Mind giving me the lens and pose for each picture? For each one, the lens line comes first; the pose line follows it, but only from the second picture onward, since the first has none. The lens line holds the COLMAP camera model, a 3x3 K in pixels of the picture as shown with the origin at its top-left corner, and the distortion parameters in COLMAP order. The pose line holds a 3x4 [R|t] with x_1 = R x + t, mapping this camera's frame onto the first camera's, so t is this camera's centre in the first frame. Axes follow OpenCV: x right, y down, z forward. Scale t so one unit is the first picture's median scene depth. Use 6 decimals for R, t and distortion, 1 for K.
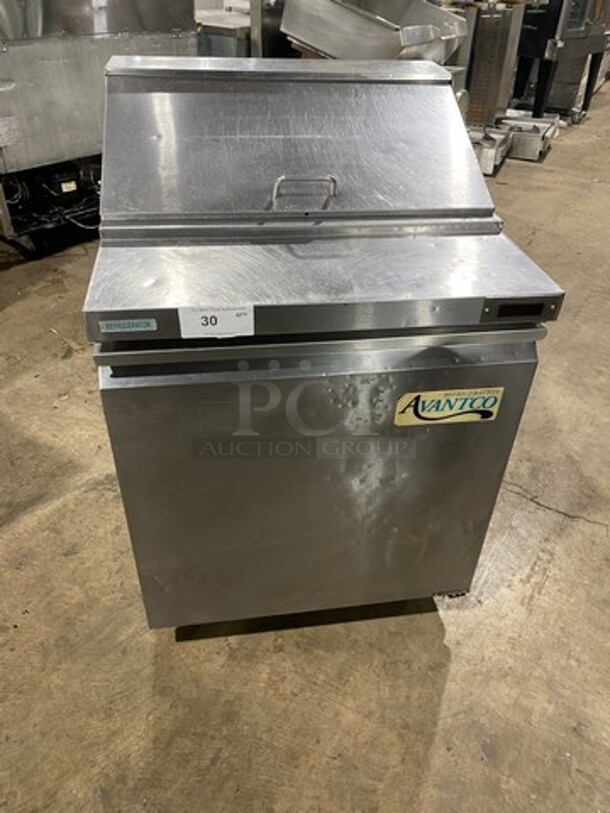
lens RADIAL K [[611.7, 0, 305.0], [0, 611.7, 406.5], [0, 0, 1]] dist [0.012182, 0.005621]
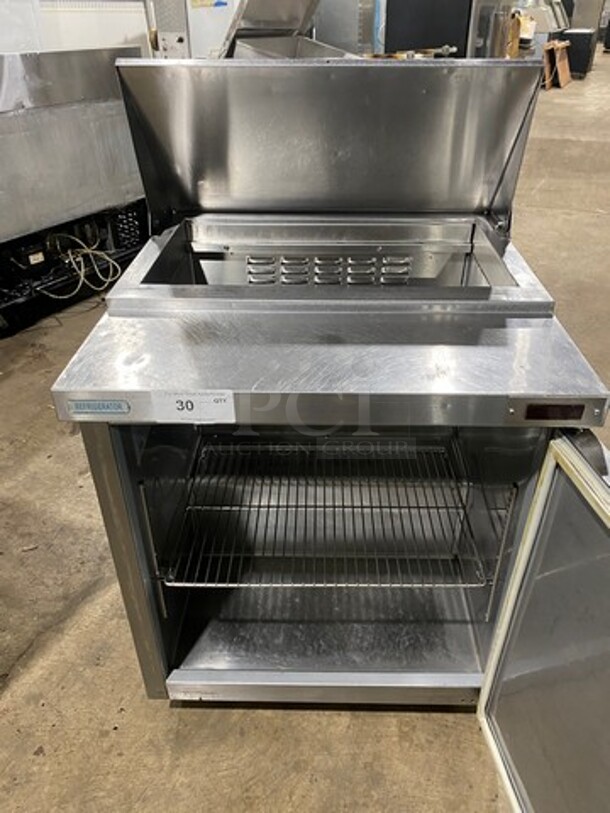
lens RADIAL K [[613.8, 0, 315.7], [0, 613.8, 405.6], [0, 0, 1]] dist [0.013395, -0.000849]
pose [[0.982825, -0.130886, 0.130091, -0.183147], [0.139741, 0.988282, -0.061405, -0.014741], [-0.120529, 0.078530, 0.989599, 0.014059]]
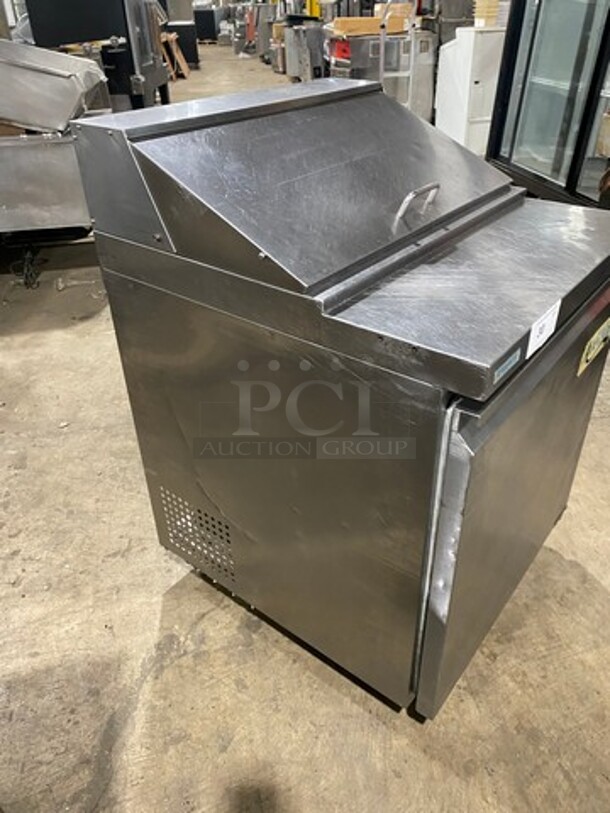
lens RADIAL K [[613.8, 0, 315.7], [0, 613.8, 405.6], [0, 0, 1]] dist [0.013395, -0.000849]
pose [[0.725702, -0.420630, 0.544451, -0.475753], [0.450755, 0.888530, 0.085643, -0.133488], [-0.519785, 0.183263, 0.834409, 0.194720]]
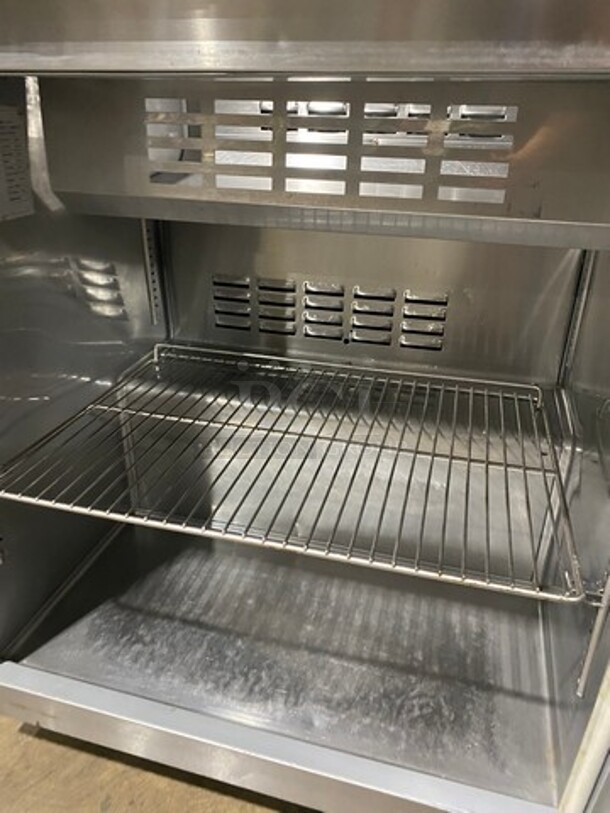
lens RADIAL K [[615.8, 0, 305.0], [0, 615.8, 406.5], [0, 0, 1]] dist [-0.002174, -0.001928]
pose [[0.997261, 0.014572, -0.072520, -0.066143], [-0.028526, 0.980328, -0.195302, 0.120171], [0.068247, 0.196835, 0.978058, 0.317392]]
